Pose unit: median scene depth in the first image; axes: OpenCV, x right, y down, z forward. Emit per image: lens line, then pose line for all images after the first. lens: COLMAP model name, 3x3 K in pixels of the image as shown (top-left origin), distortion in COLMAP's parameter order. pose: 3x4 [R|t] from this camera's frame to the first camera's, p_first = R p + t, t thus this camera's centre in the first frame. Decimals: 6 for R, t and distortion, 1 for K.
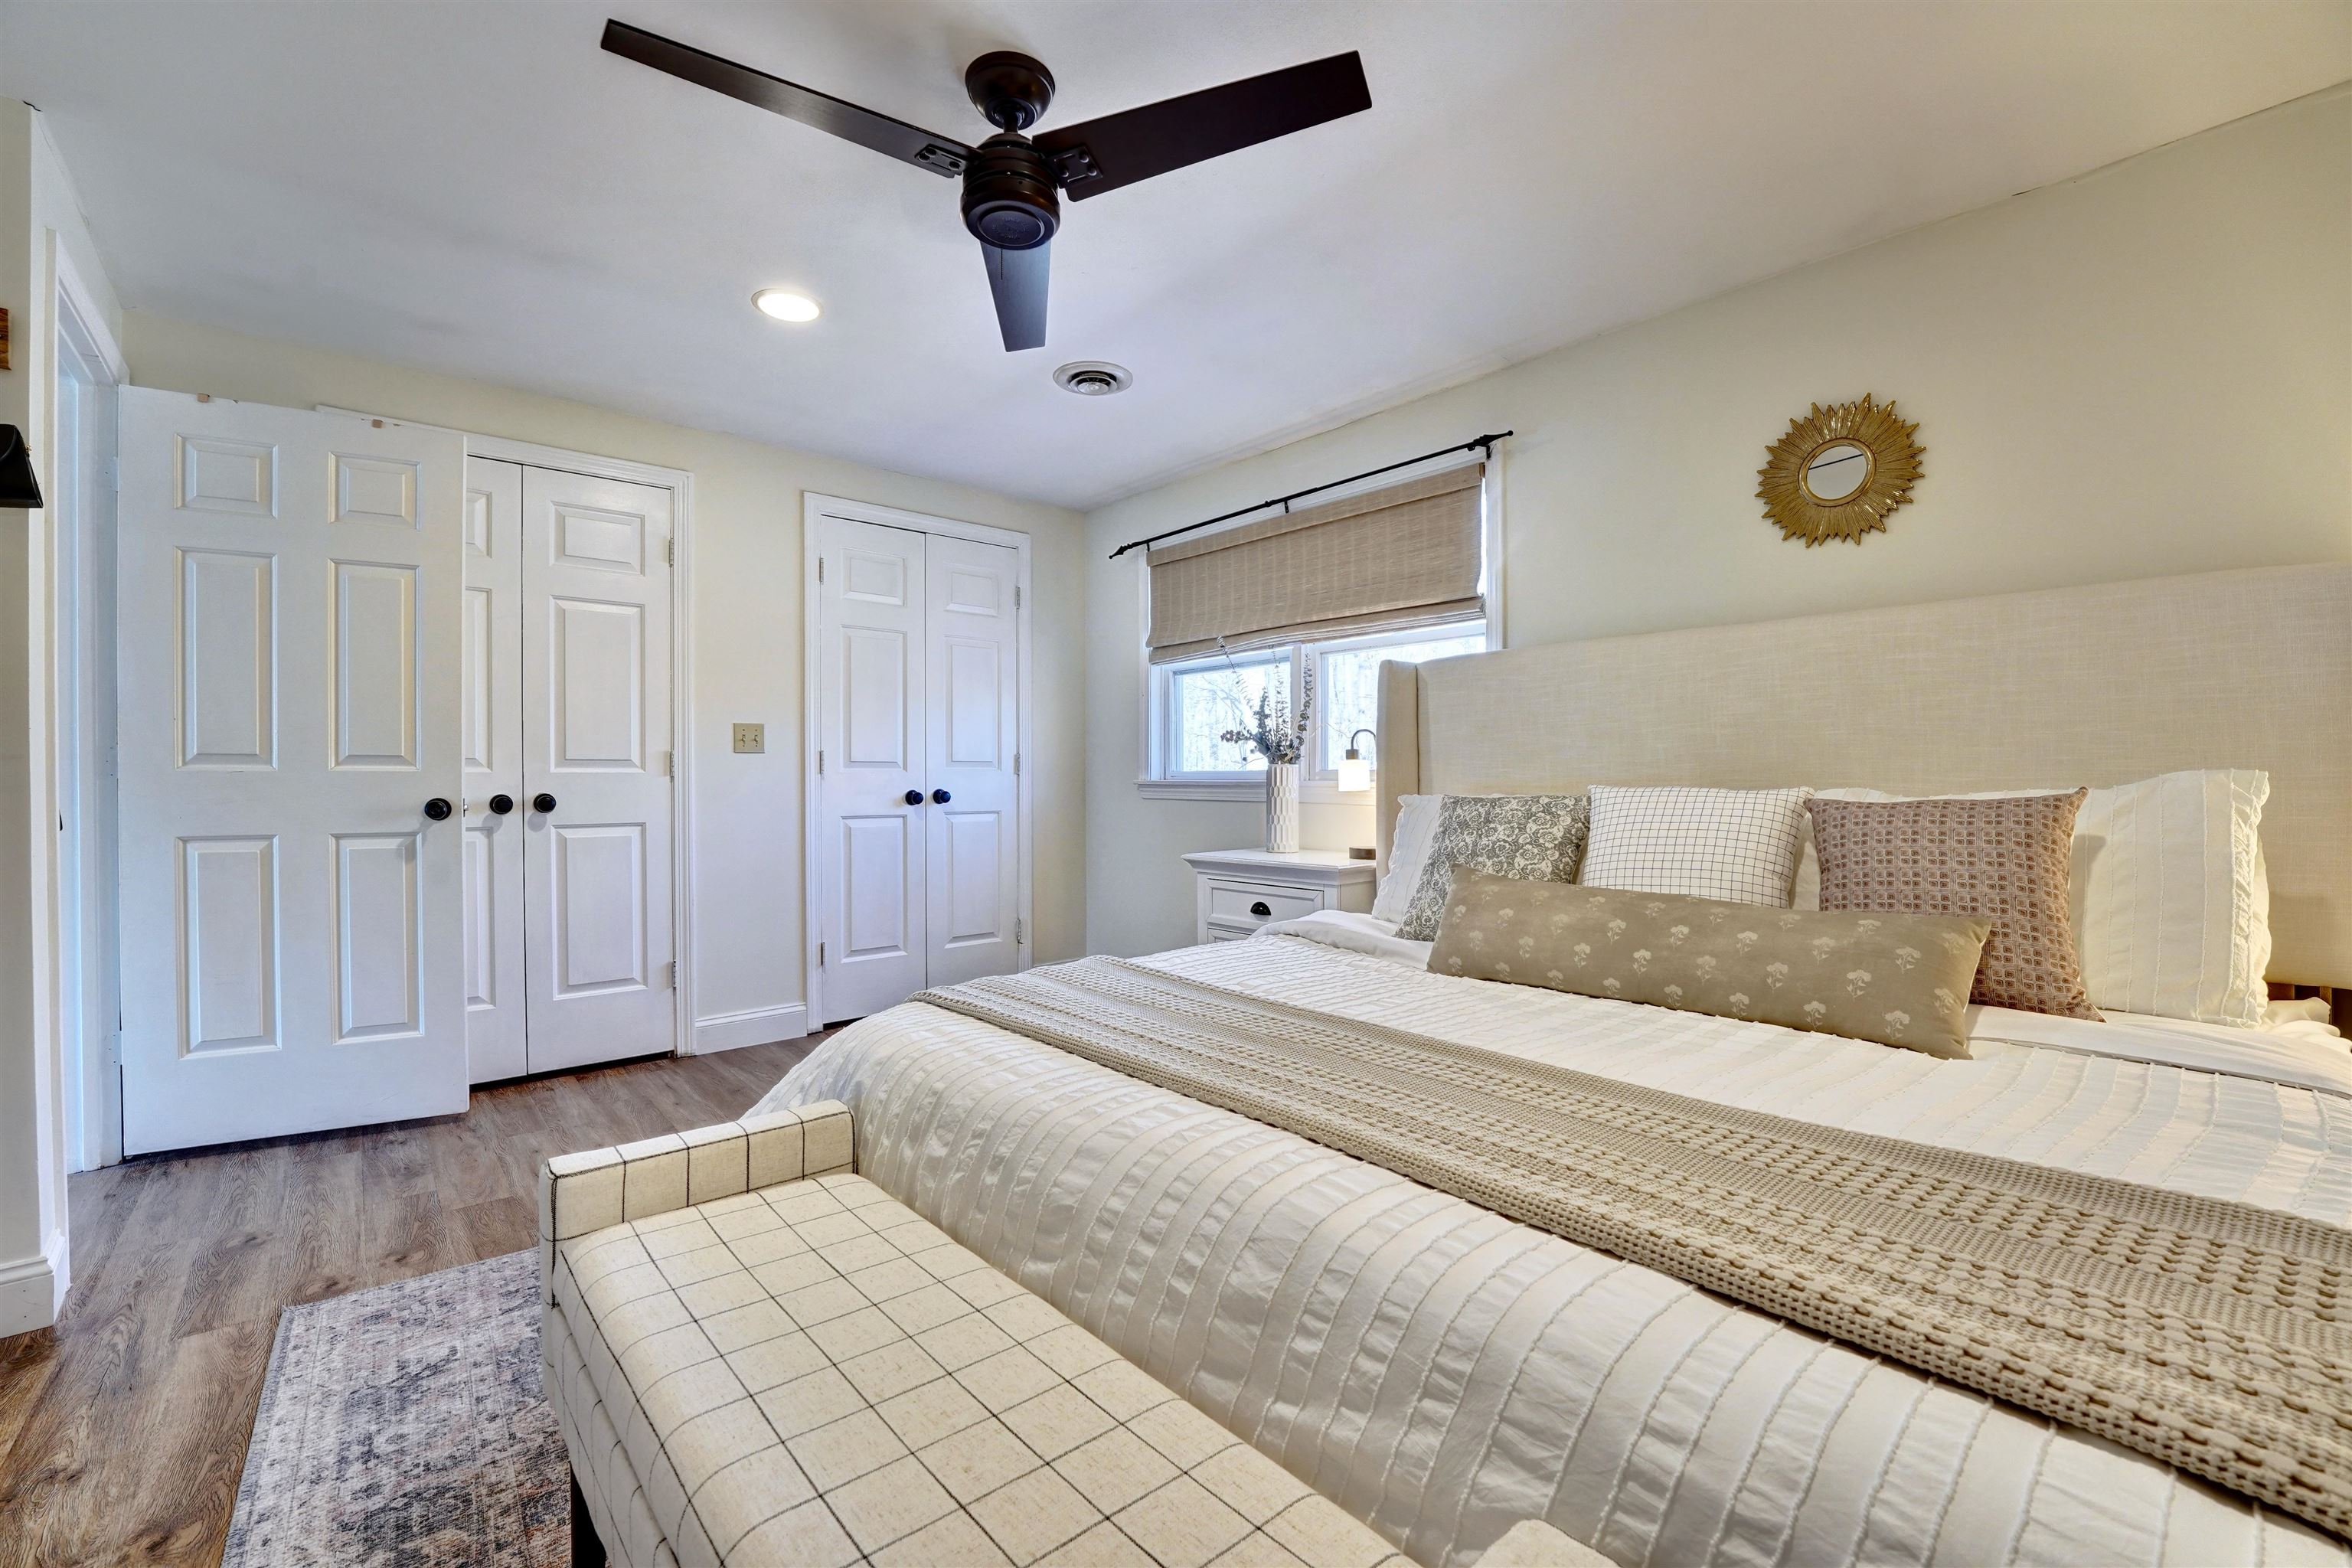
lens RADIAL K [[961.3, 0, 1157.2], [0, 961.3, 774.6], [0, 0, 1]] dist [-0.032340, 0.004189]
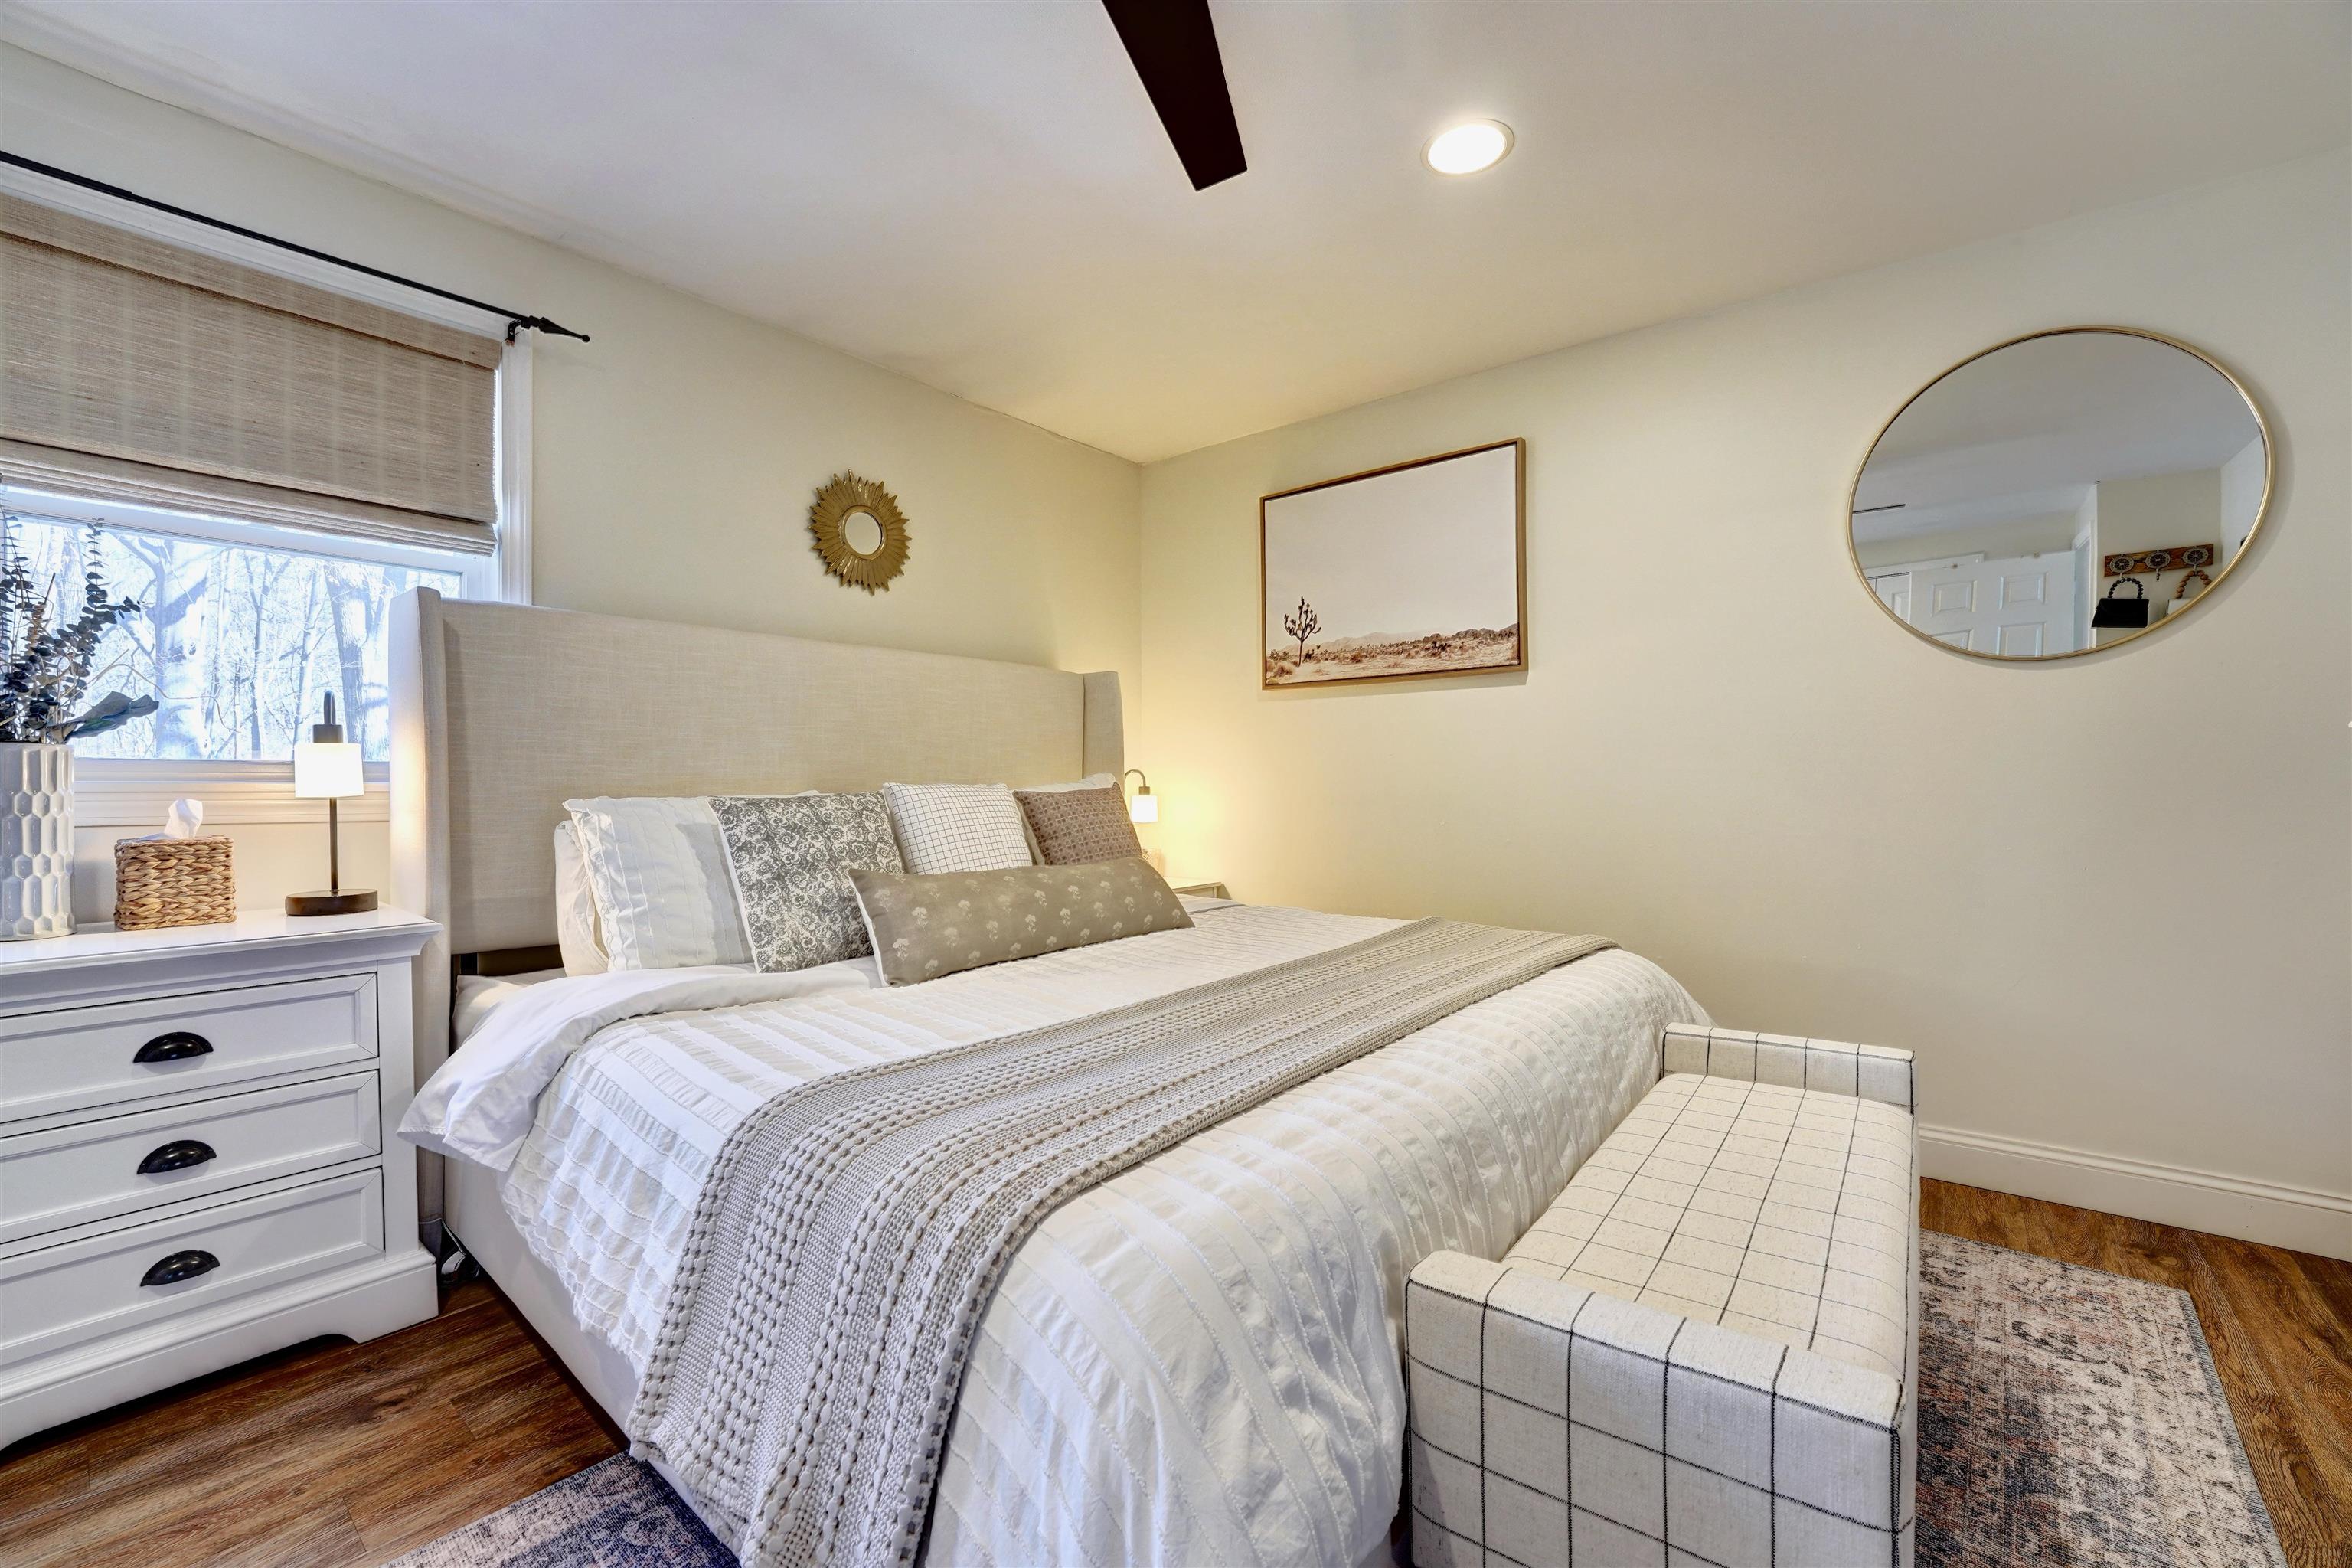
lens RADIAL K [[961.3, 0, 1176.3], [0, 961.3, 777.0], [0, 0, 1]] dist [-0.032340, 0.004189]
pose [[-0.180384, 0.005018, 0.983583, -0.603097], [-0.001487, 0.999984, -0.005375, 0.009659], [-0.983595, -0.002432, -0.180374, 0.821774]]
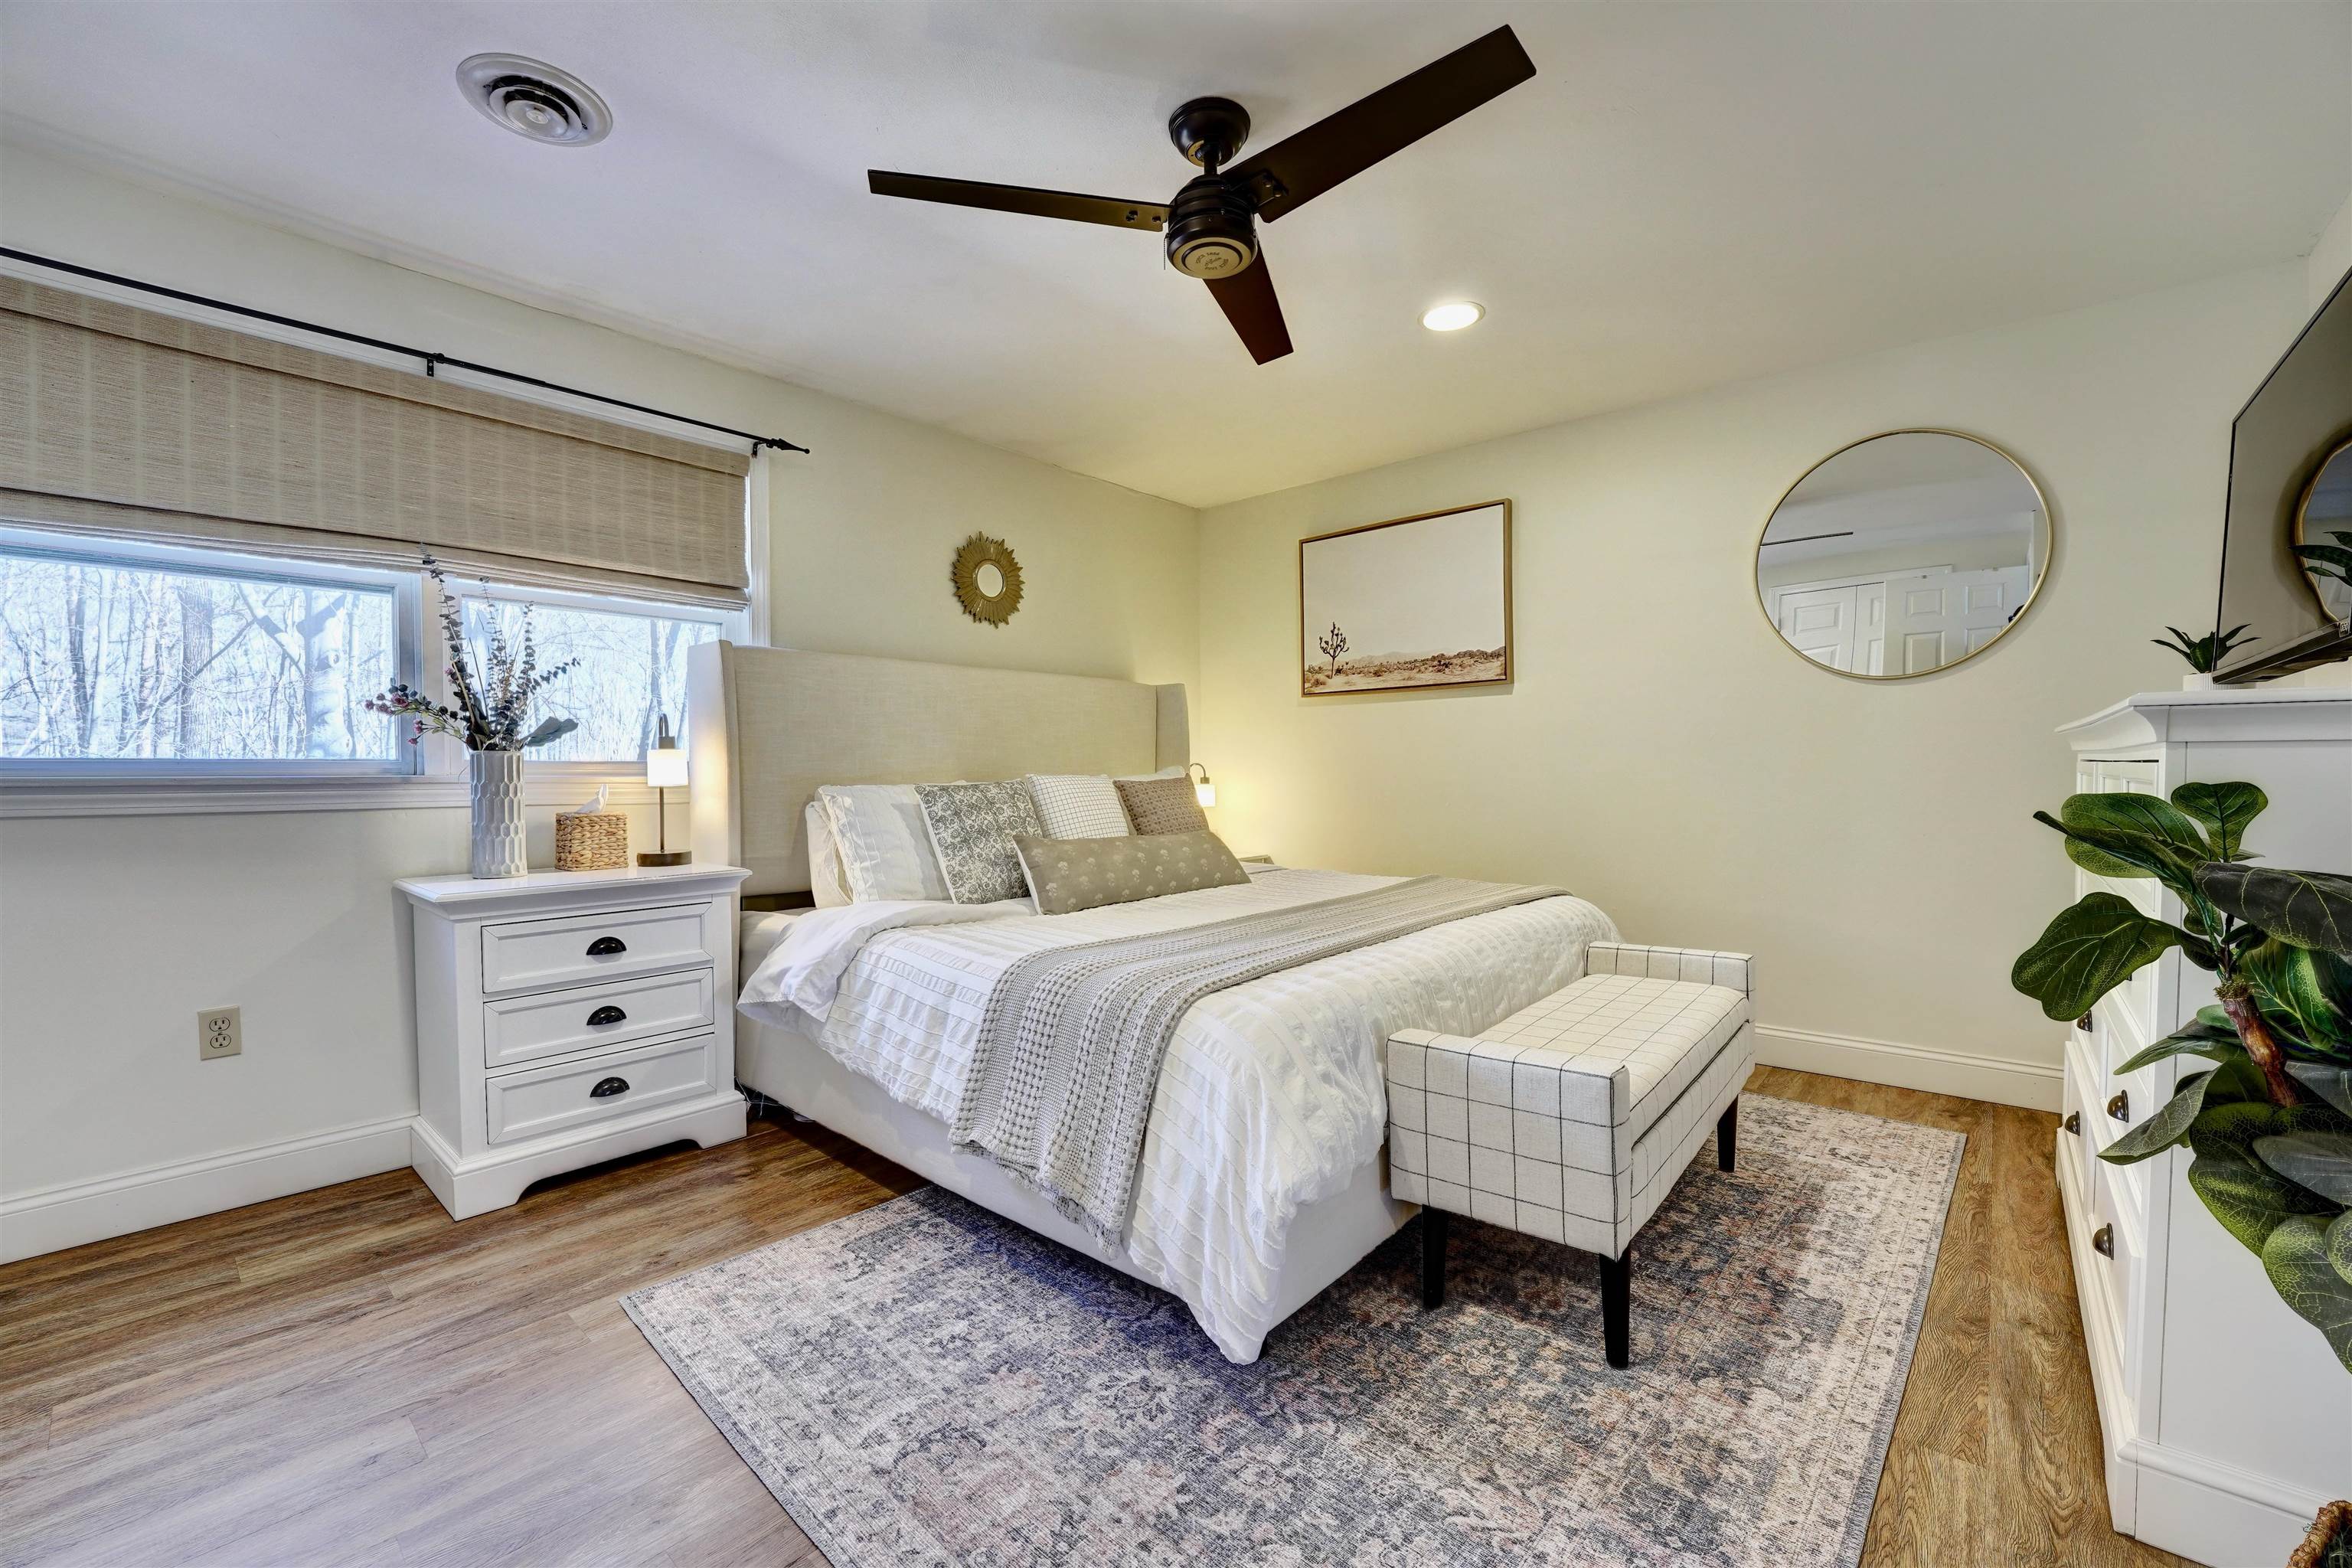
lens RADIAL K [[961.3, 0, 1175.5], [0, 961.3, 782.6], [0, 0, 1]] dist [-0.032340, 0.004189]
pose [[-0.144928, -0.008555, 0.989405, -0.948448], [0.002182, 0.999957, 0.008966, 0.010563], [-0.989440, 0.003458, -0.144904, 0.927942]]
